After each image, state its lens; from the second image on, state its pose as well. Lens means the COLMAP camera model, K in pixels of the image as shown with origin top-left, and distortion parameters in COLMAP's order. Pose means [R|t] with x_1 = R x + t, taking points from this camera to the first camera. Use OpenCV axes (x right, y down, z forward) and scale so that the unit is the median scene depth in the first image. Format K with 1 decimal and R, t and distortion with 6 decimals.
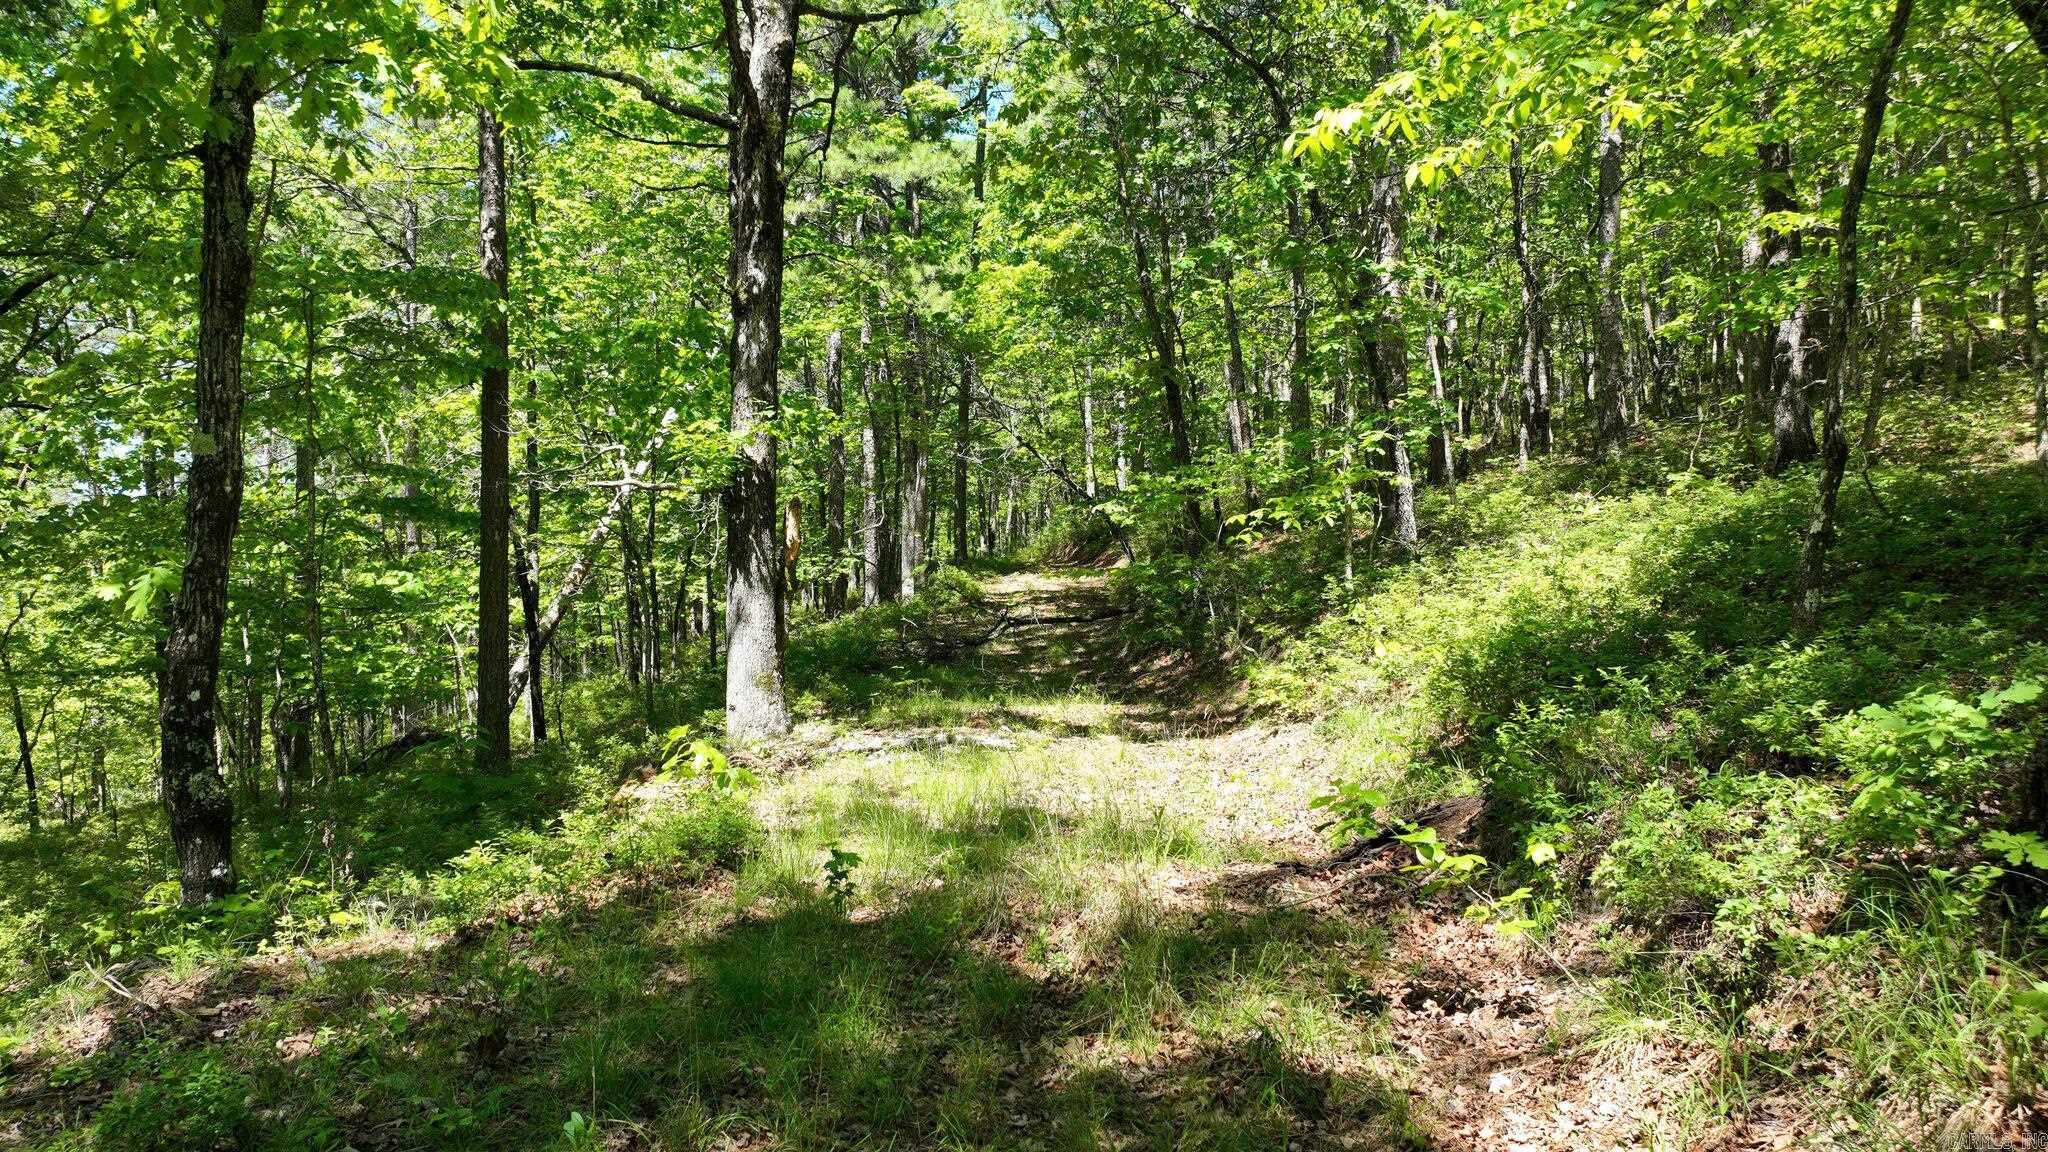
lens RADIAL K [[1446.7, 0, 1020.4], [0, 1446.7, 579.6], [0, 0, 1]] dist [-0.034345, 0.058616]
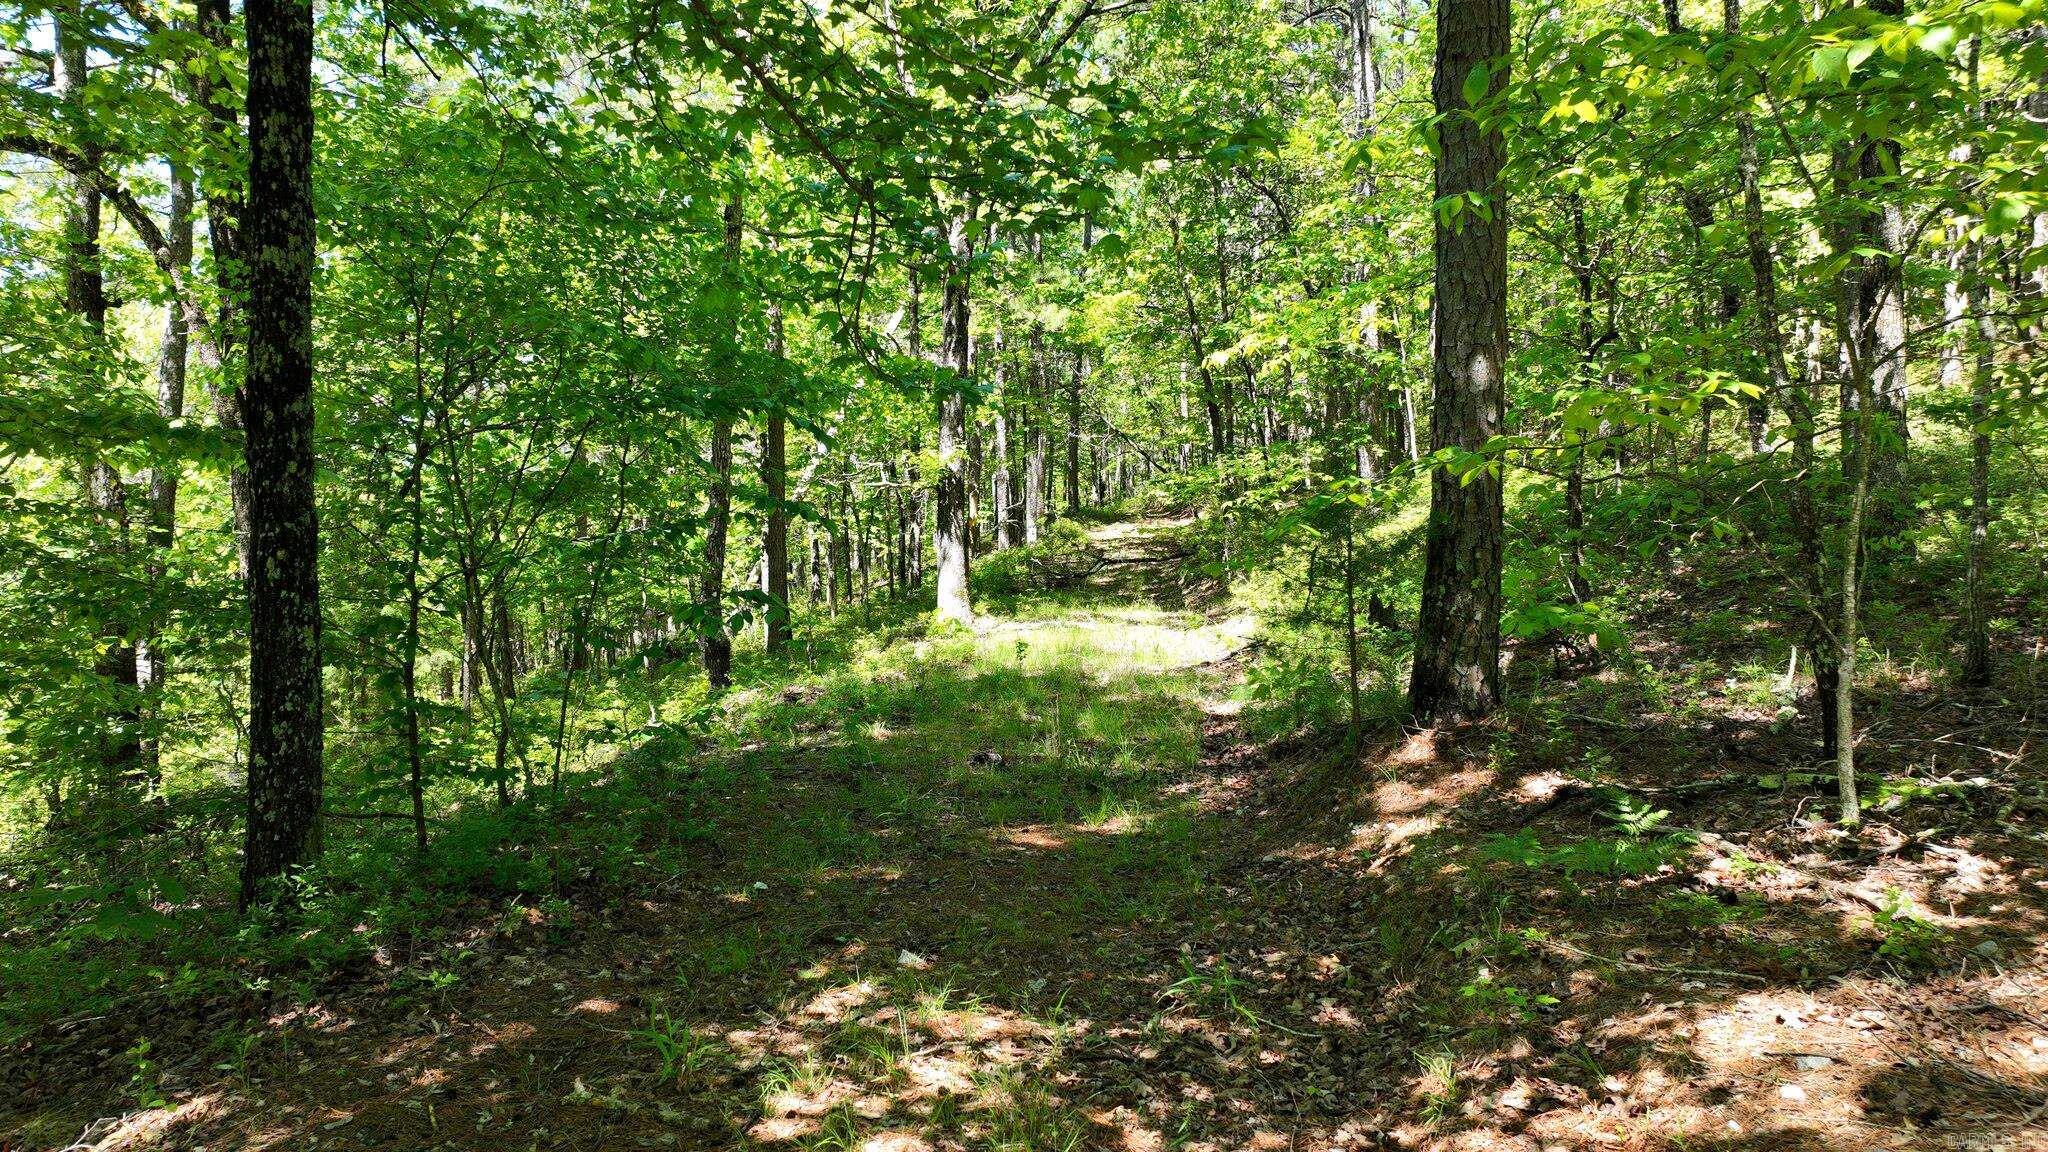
lens RADIAL K [[1446.7, 0, 1020.4], [0, 1446.7, 579.6], [0, 0, 1]] dist [-0.034345, 0.058616]
pose [[0.996768, 0.002370, -0.080299, 0.016460], [0.000932, 0.999156, 0.041060, -0.008326], [0.080328, -0.041002, 0.995925, -0.302487]]
